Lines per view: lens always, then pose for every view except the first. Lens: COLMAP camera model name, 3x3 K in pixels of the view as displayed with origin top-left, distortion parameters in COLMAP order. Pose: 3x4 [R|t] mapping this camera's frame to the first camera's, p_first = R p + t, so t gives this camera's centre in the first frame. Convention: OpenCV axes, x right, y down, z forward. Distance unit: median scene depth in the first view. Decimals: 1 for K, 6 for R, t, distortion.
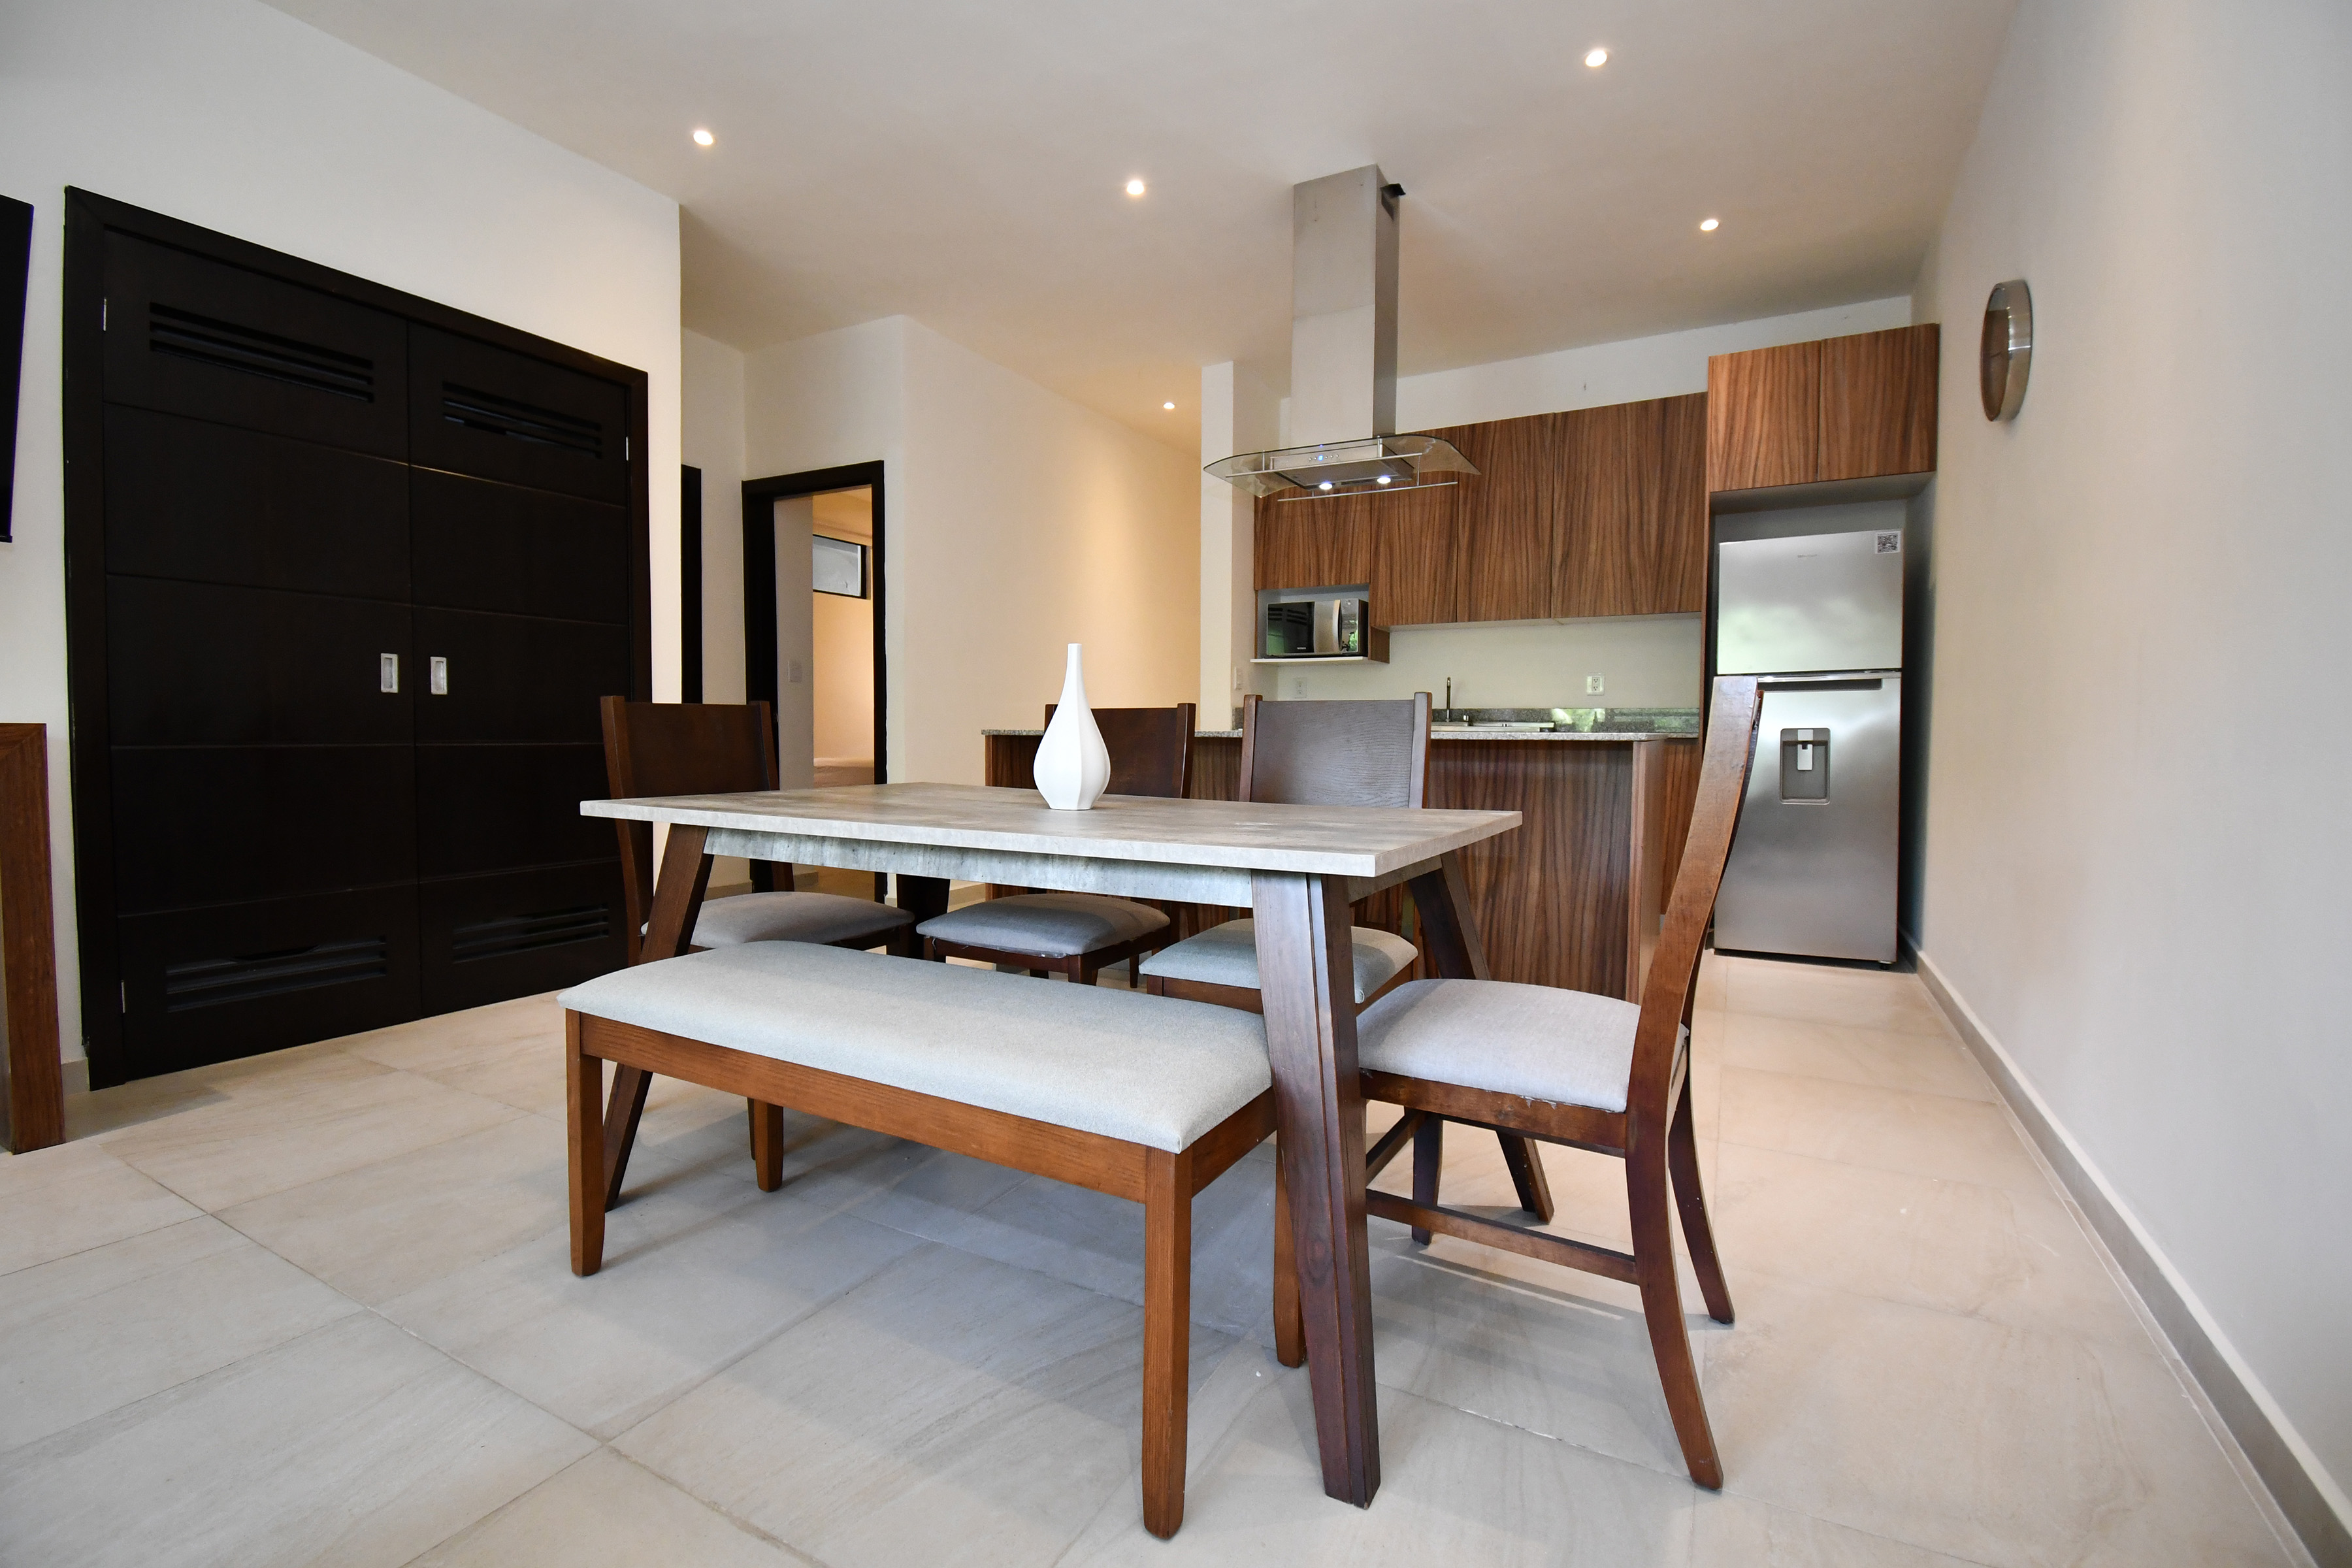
lens RADIAL K [[1041.7, 0, 1165.5], [0, 1041.7, 779.7], [0, 0, 1]] dist [0.014853, -0.016313]
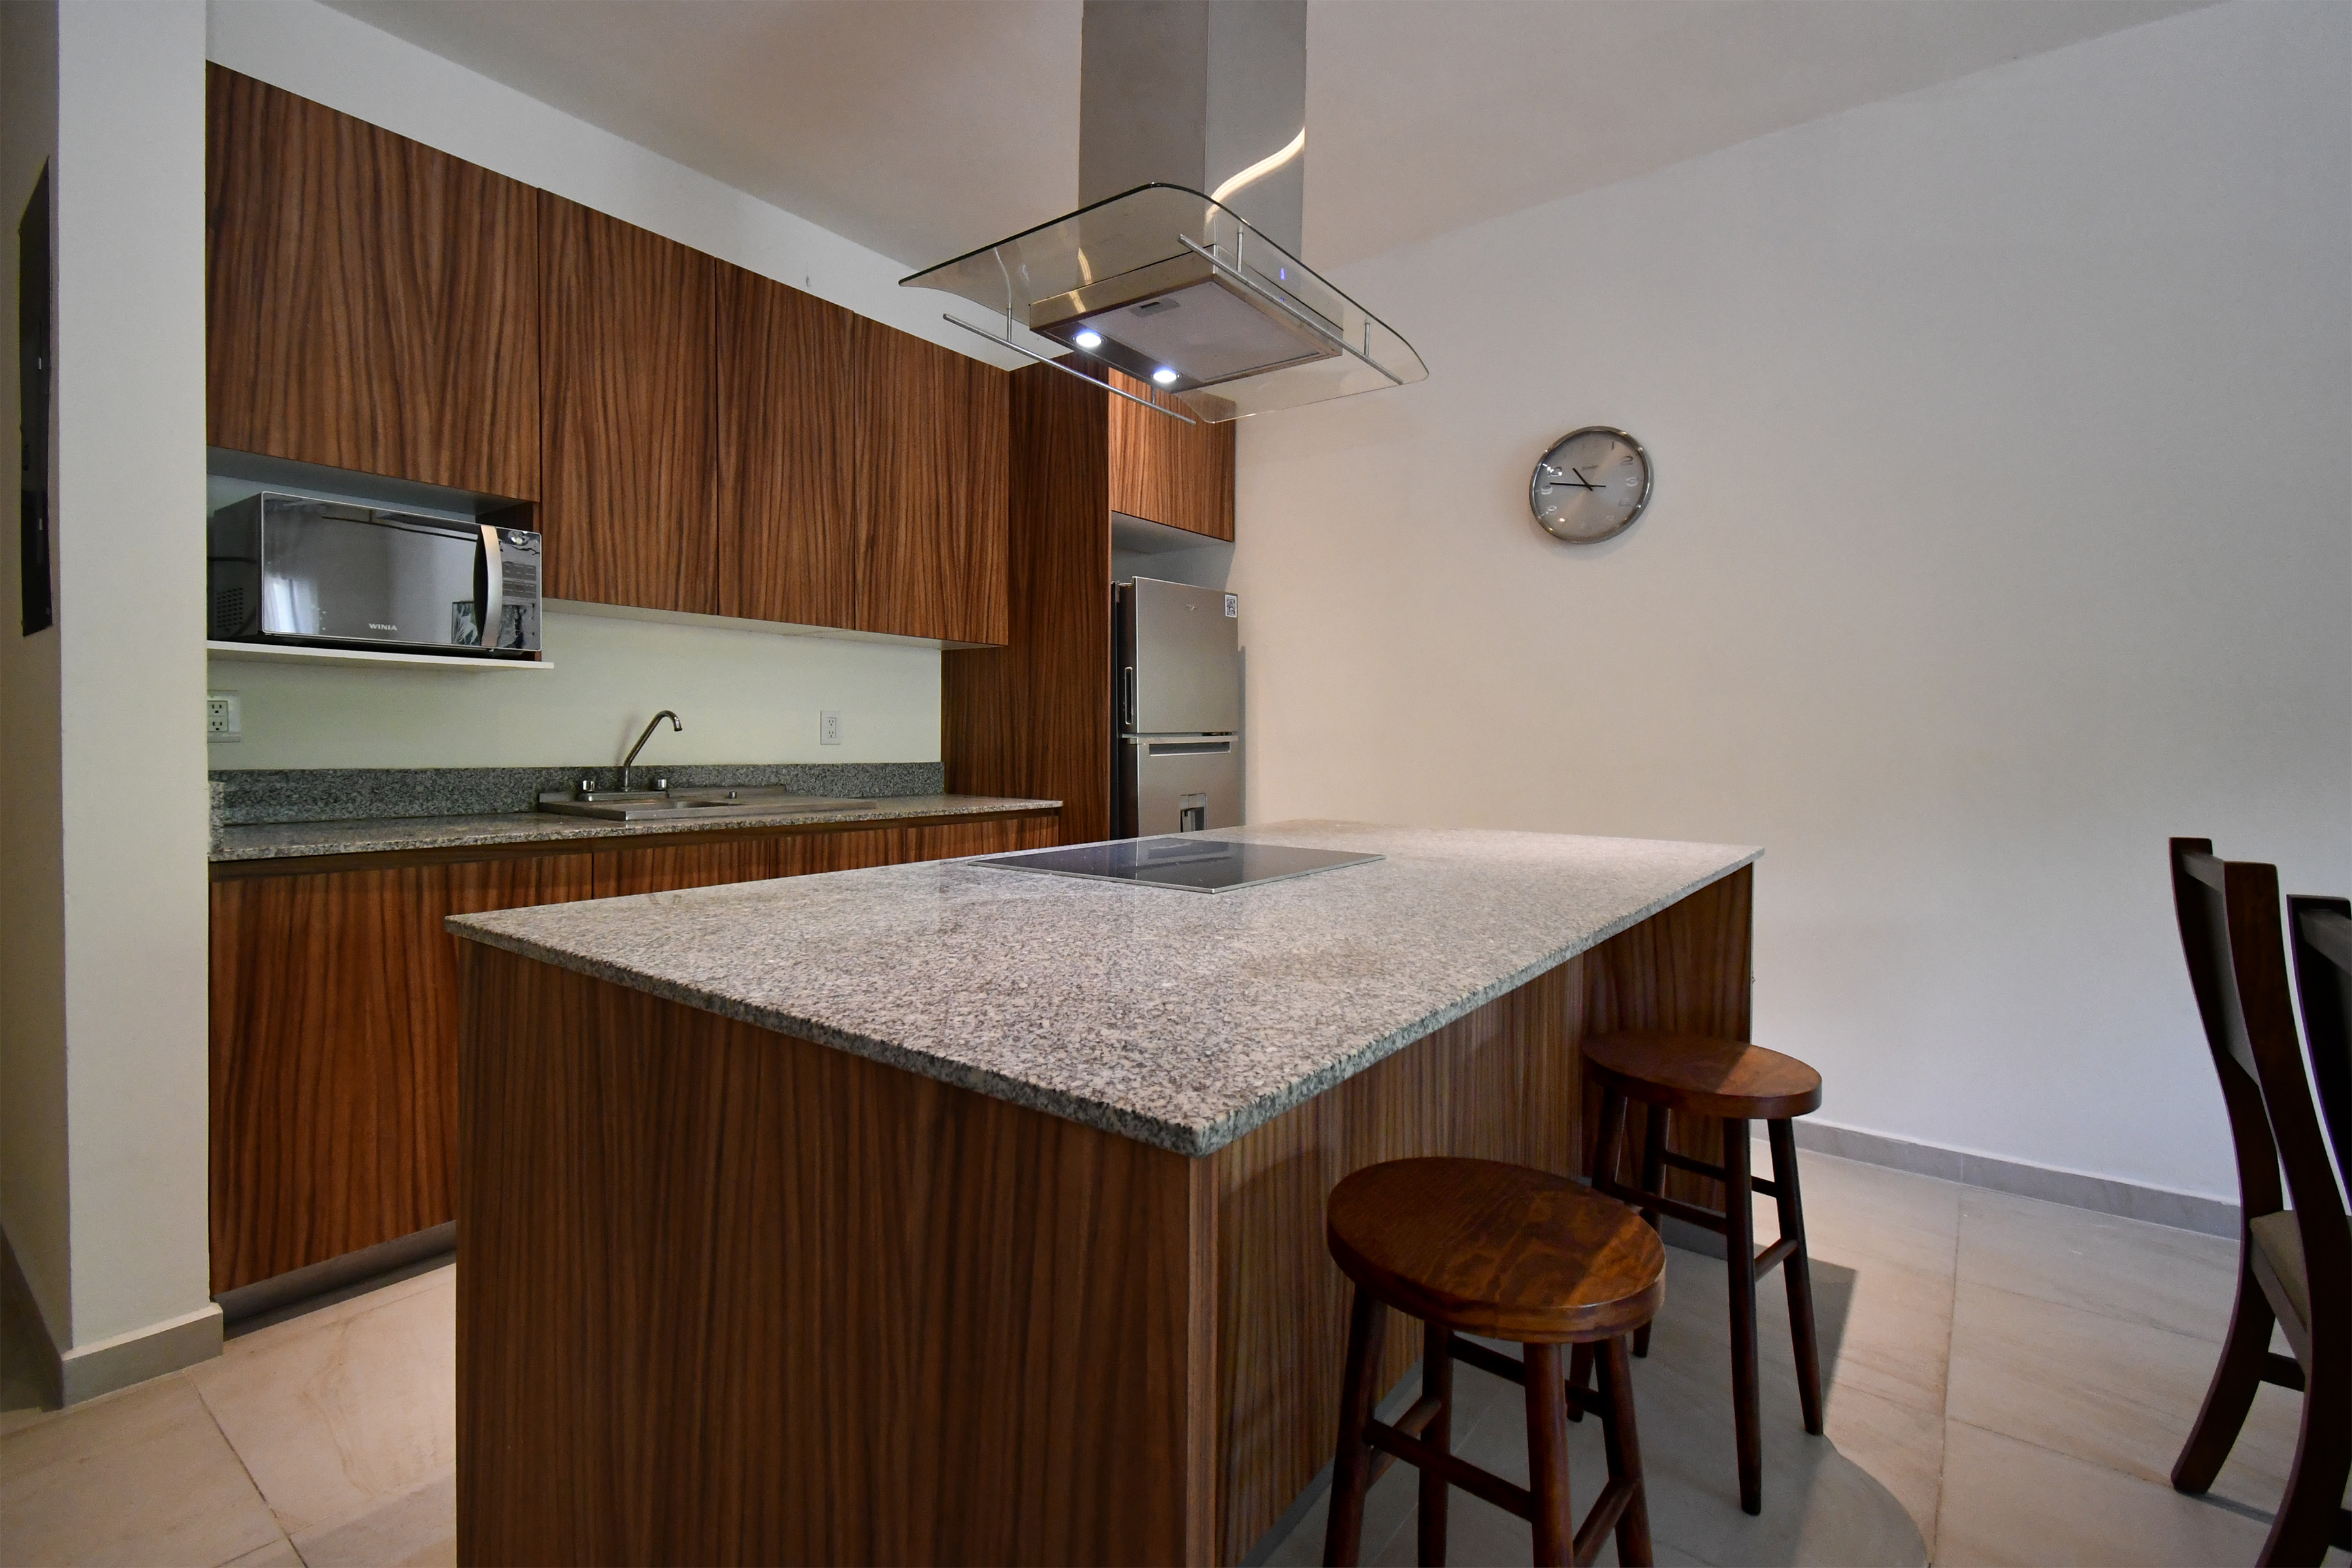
lens RADIAL K [[1054.8, 0, 1172.5], [0, 1054.8, 757.7], [0, 0, 1]] dist [0.029901, -0.010702]
pose [[0.133506, -0.025121, 0.990730, -0.252935], [0.038653, 0.999050, 0.020124, -0.080520], [-0.990294, 0.035608, 0.134350, 0.712682]]
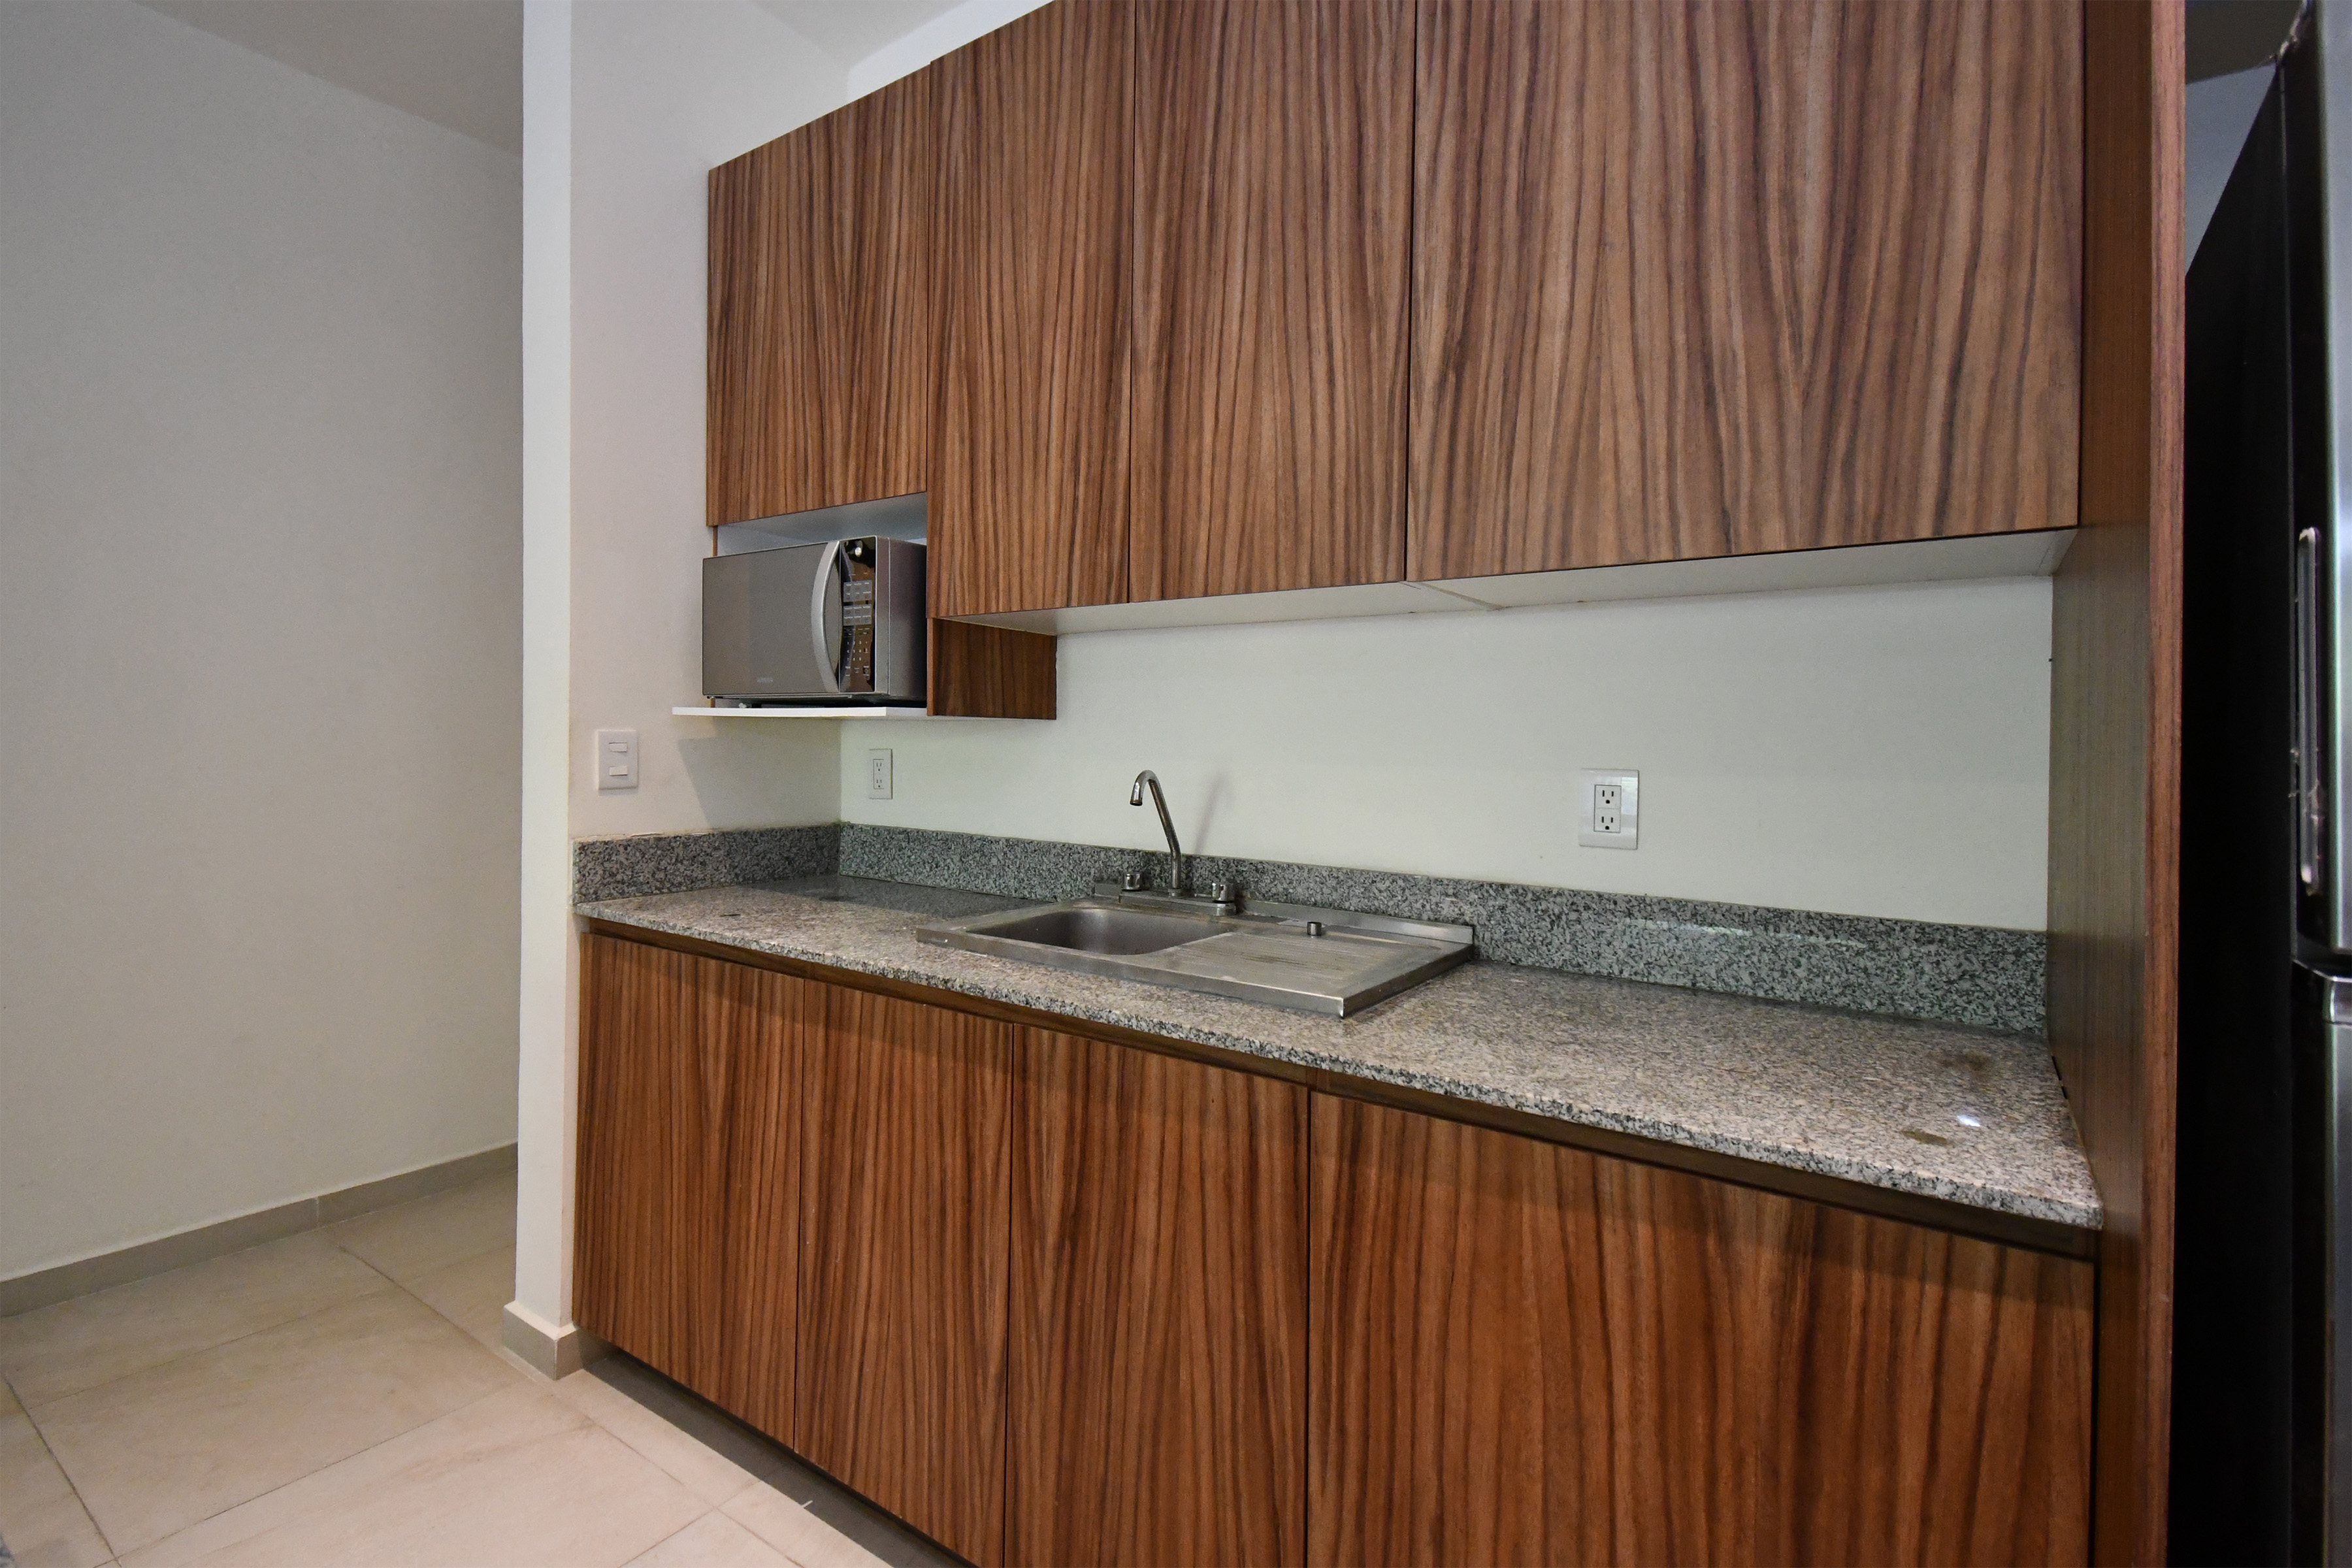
lens RADIAL K [[1085.6, 0, 1150.4], [0, 1085.6, 750.7], [0, 0, 1]] dist [0.045182, -0.028467]
pose [[0.993595, 0.010428, -0.112517, 0.331738], [-0.015104, 0.999054, -0.040787, -0.097285], [0.111985, 0.042225, 0.992812, 0.706338]]
